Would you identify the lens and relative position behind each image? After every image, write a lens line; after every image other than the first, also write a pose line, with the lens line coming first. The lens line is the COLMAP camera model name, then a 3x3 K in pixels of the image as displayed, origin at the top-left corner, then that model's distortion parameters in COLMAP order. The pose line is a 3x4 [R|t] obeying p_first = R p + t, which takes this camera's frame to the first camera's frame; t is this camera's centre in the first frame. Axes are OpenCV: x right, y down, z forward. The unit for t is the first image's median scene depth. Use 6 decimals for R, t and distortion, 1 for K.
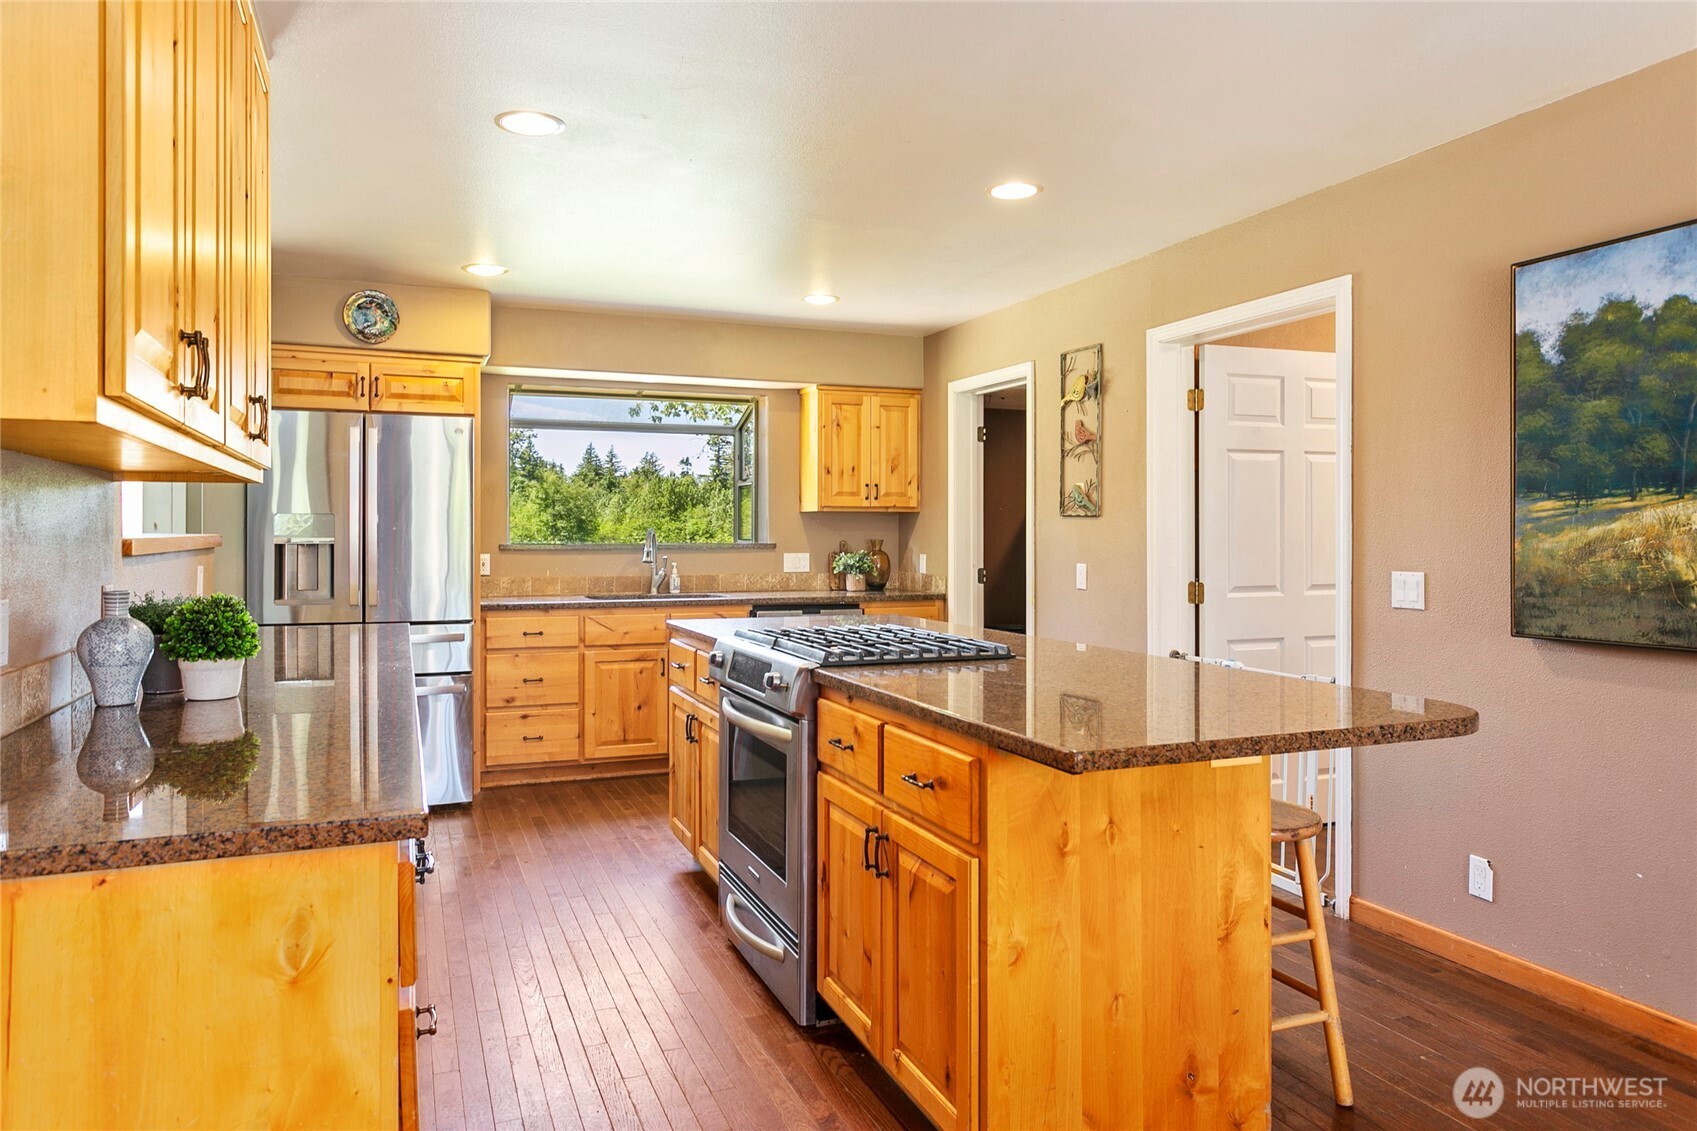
lens RADIAL K [[1105.5, 0, 848.8], [0, 1105.5, 555.2], [0, 0, 1]] dist [-0.008472, -0.000863]
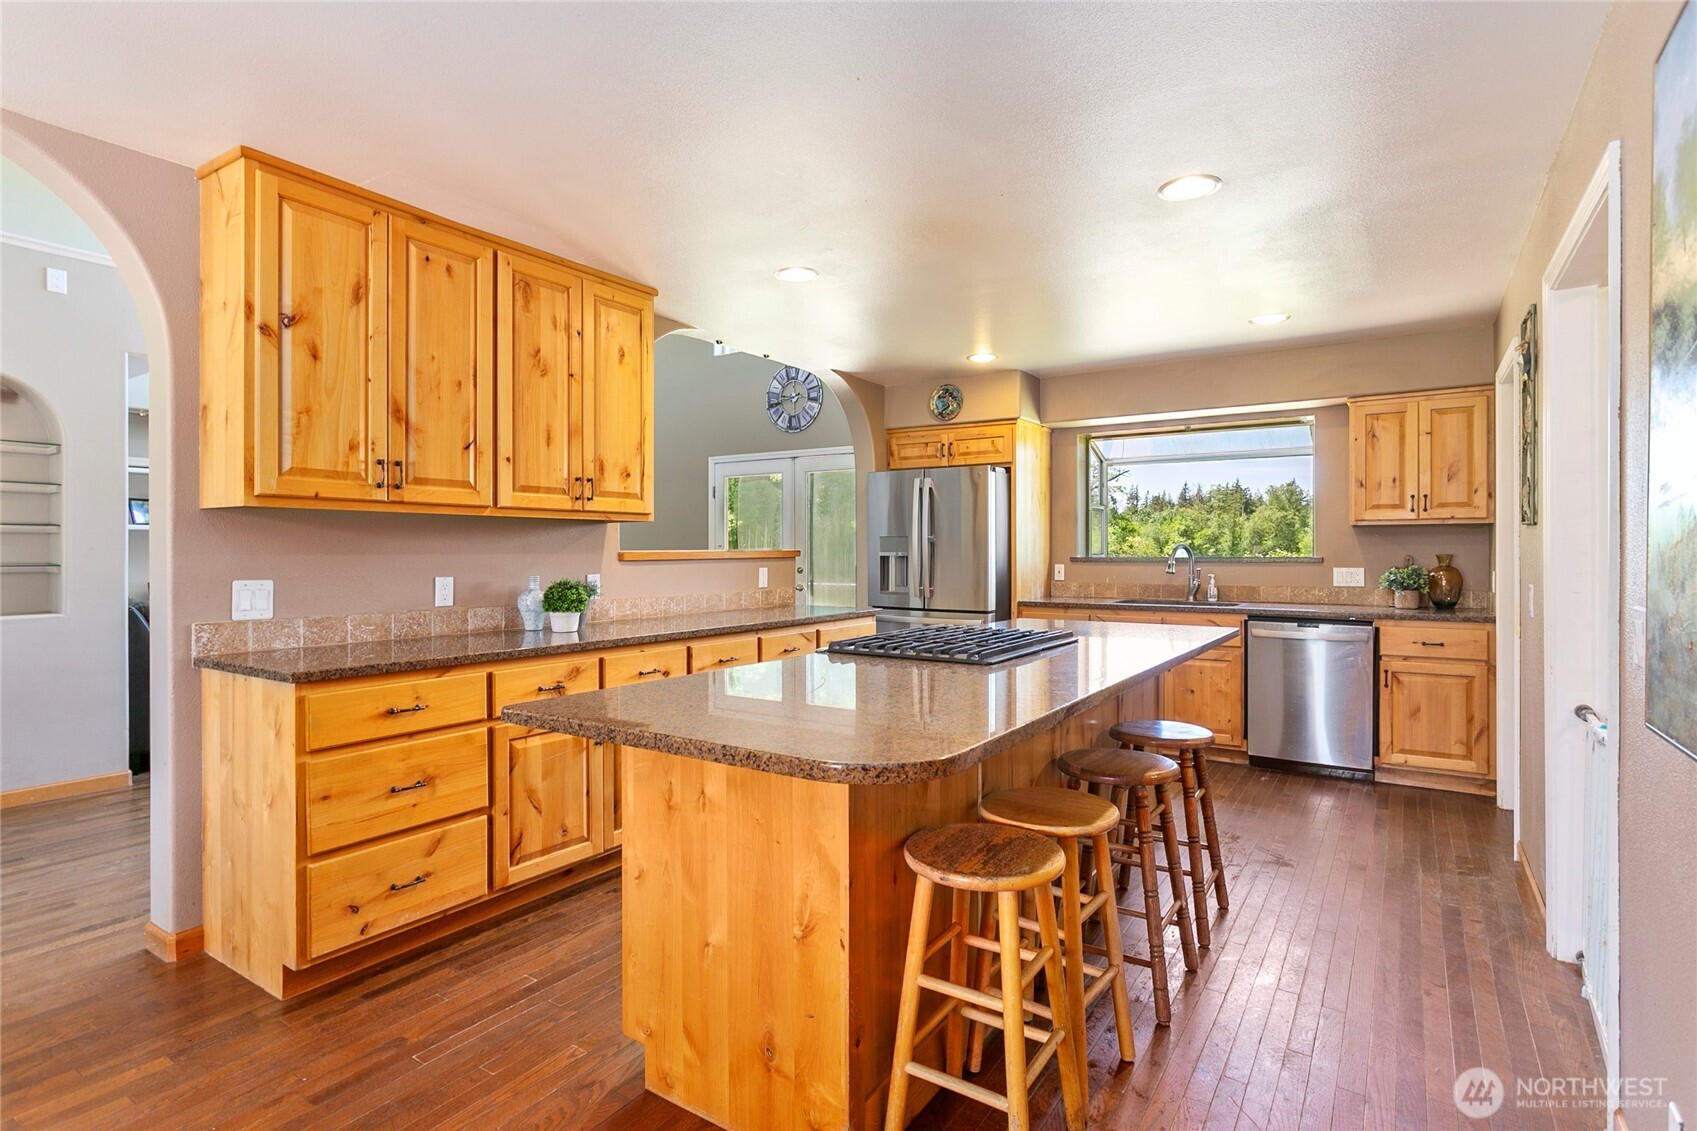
lens RADIAL K [[858.0, 0, 843.8], [0, 858.0, 555.0], [0, 0, 1]] dist [-0.006366, -0.000846]
pose [[0.554611, 0.002880, -0.832105, 0.444150], [-0.012979, 0.999902, -0.005190, -0.004105], [0.832009, 0.013679, 0.554594, 0.250650]]
